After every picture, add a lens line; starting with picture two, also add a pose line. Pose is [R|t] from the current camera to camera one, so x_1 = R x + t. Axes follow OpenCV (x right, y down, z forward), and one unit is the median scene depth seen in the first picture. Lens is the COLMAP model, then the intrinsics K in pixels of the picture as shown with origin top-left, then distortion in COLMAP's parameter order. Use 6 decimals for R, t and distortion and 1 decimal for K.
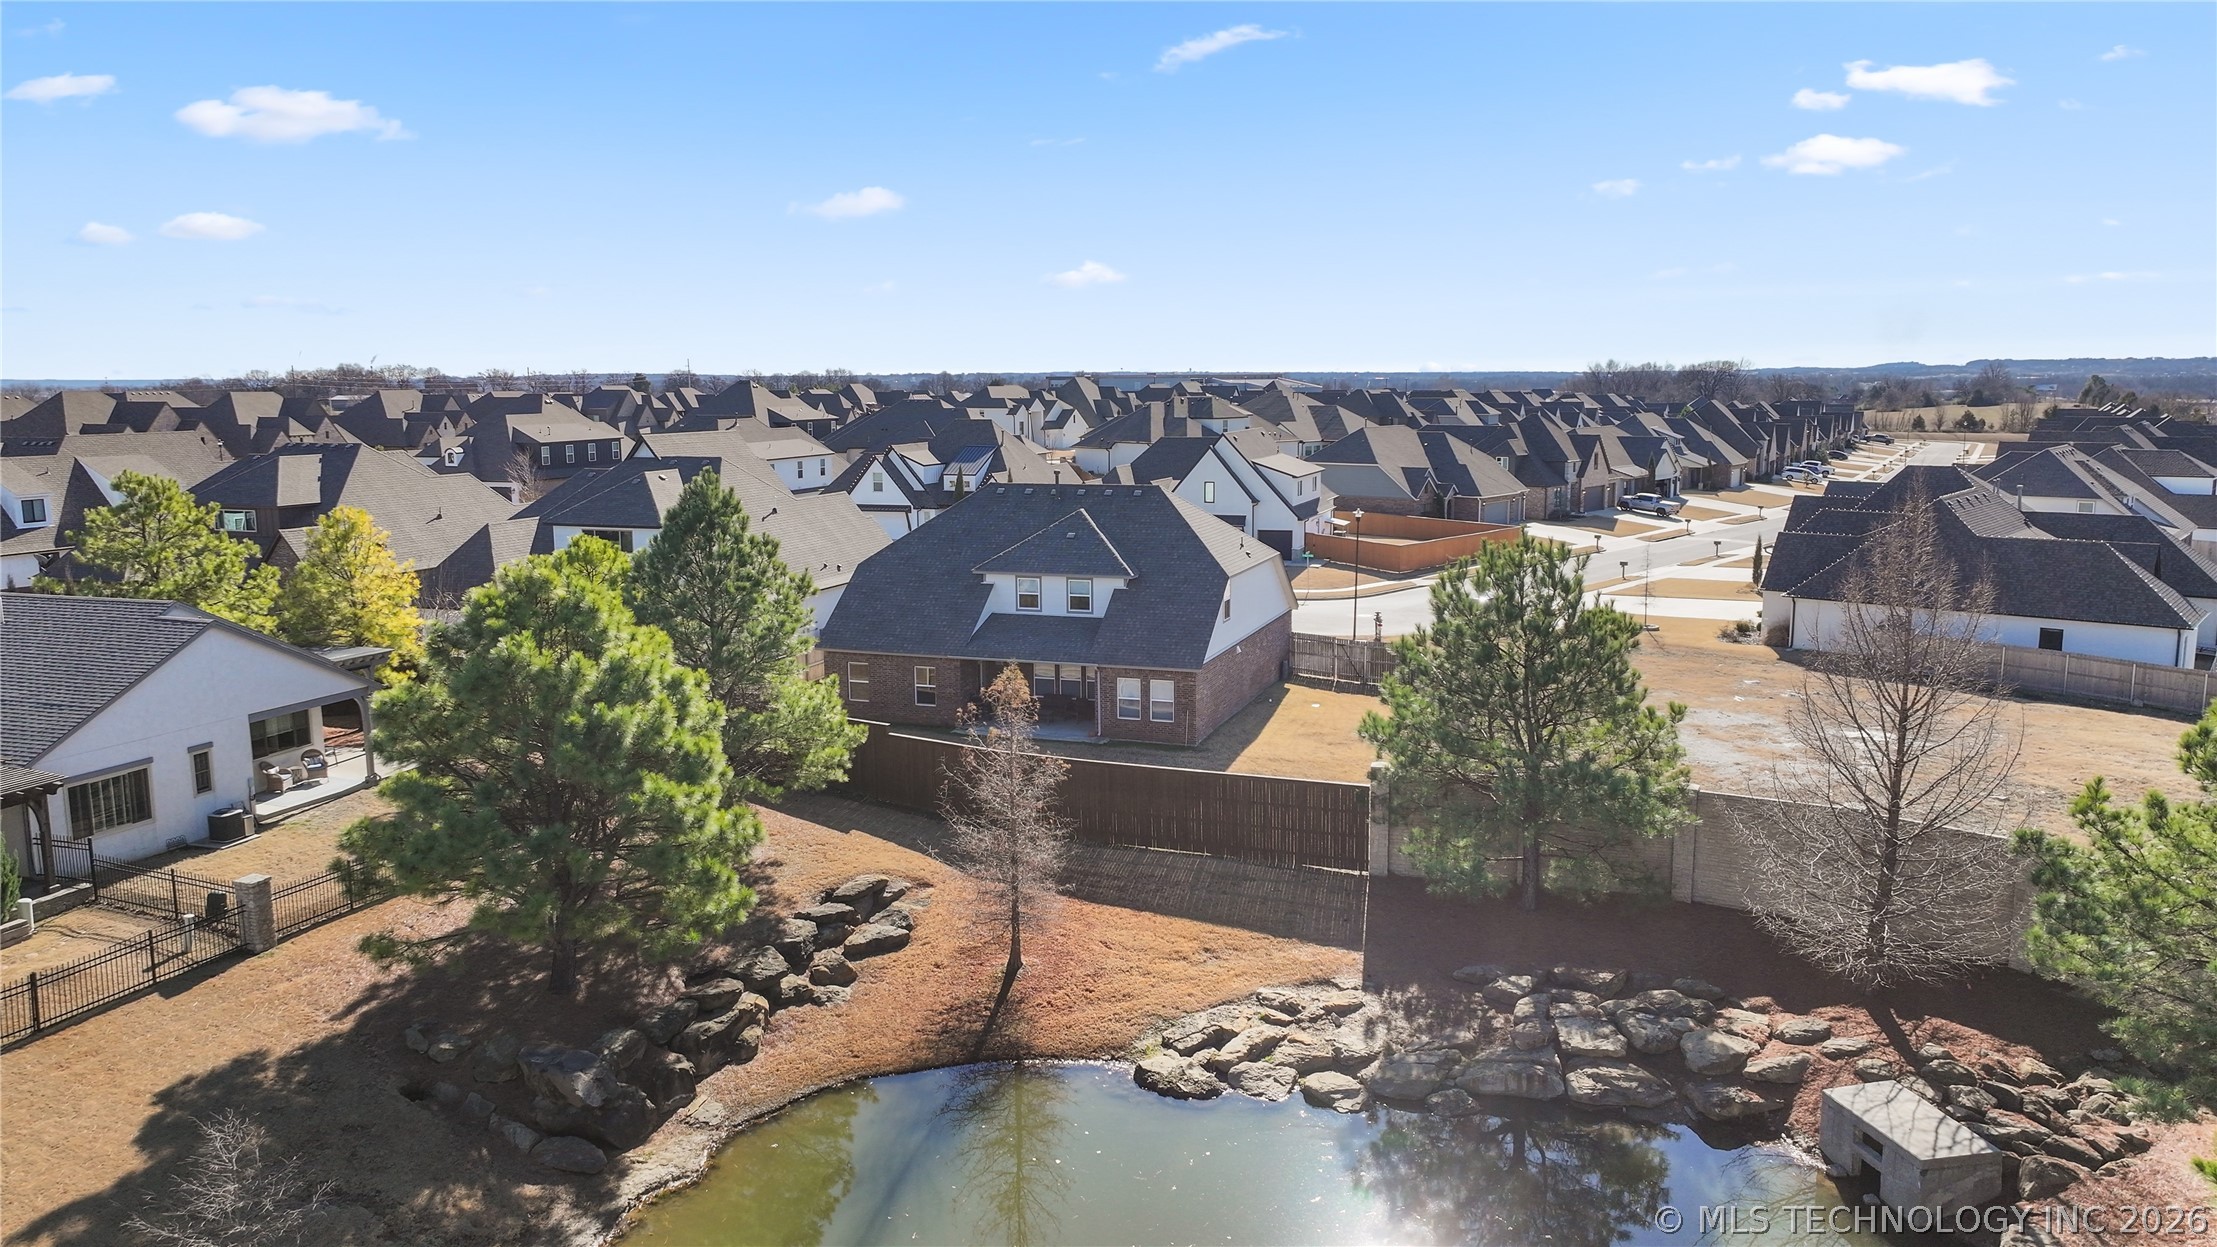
lens RADIAL K [[1575.3, 0, 1120.6], [0, 1575.3, 626.3], [0, 0, 1]] dist [0.003041, 0.002776]
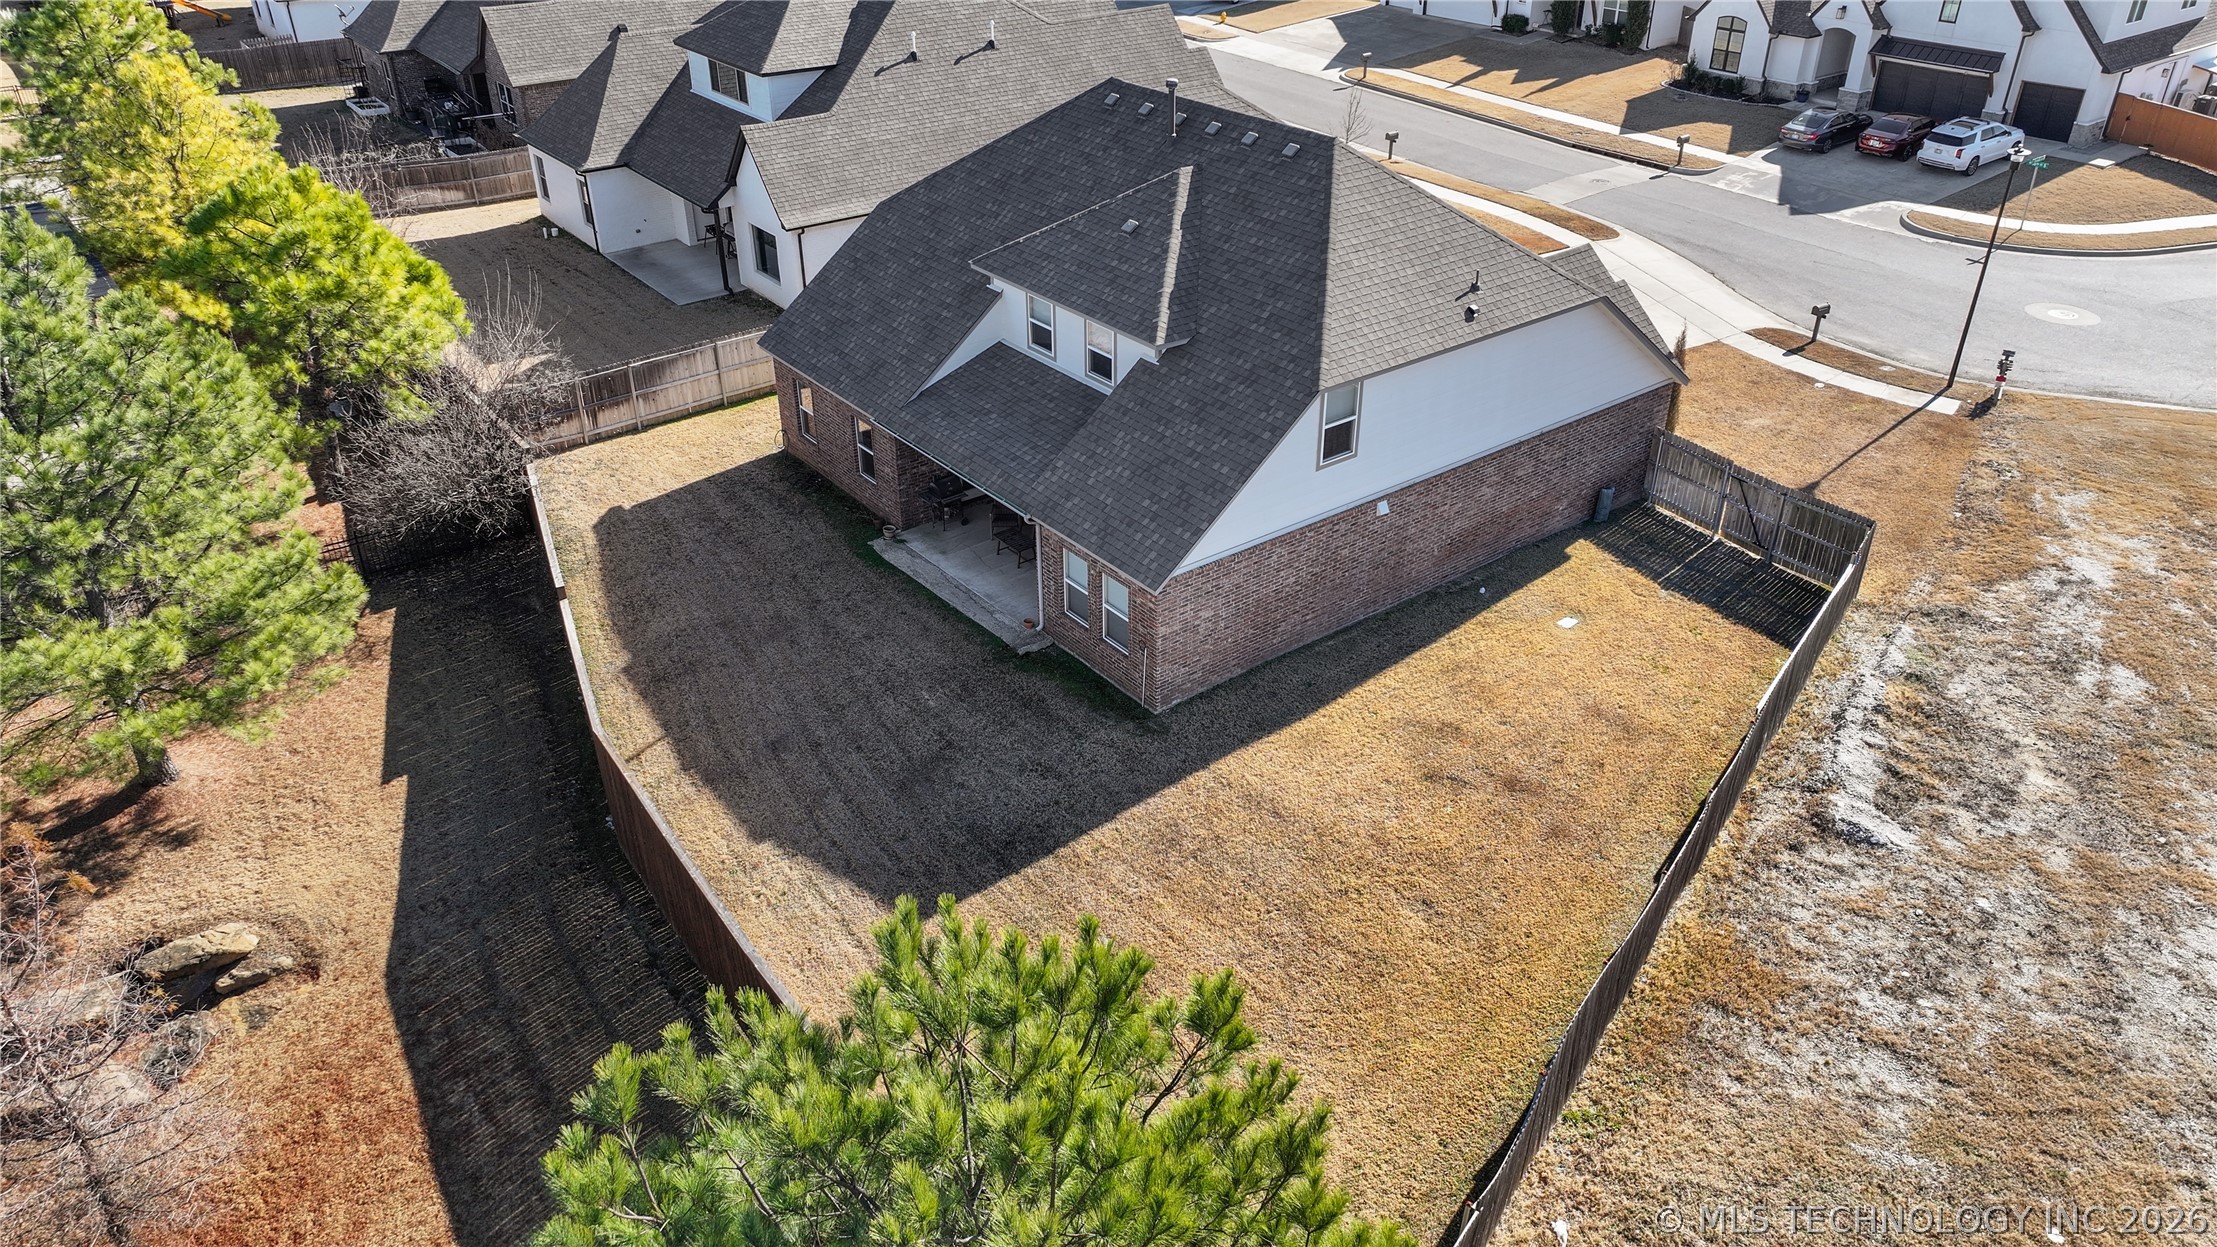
lens RADIAL K [[1575.3, 0, 1120.6], [0, 1575.3, 626.3], [0, 0, 1]] dist [0.003041, 0.002776]
pose [[0.822050, 0.282469, -0.494414, 0.271432], [-0.071470, 0.912601, 0.402557, -0.151378], [0.564912, -0.295586, 0.770392, 0.549047]]
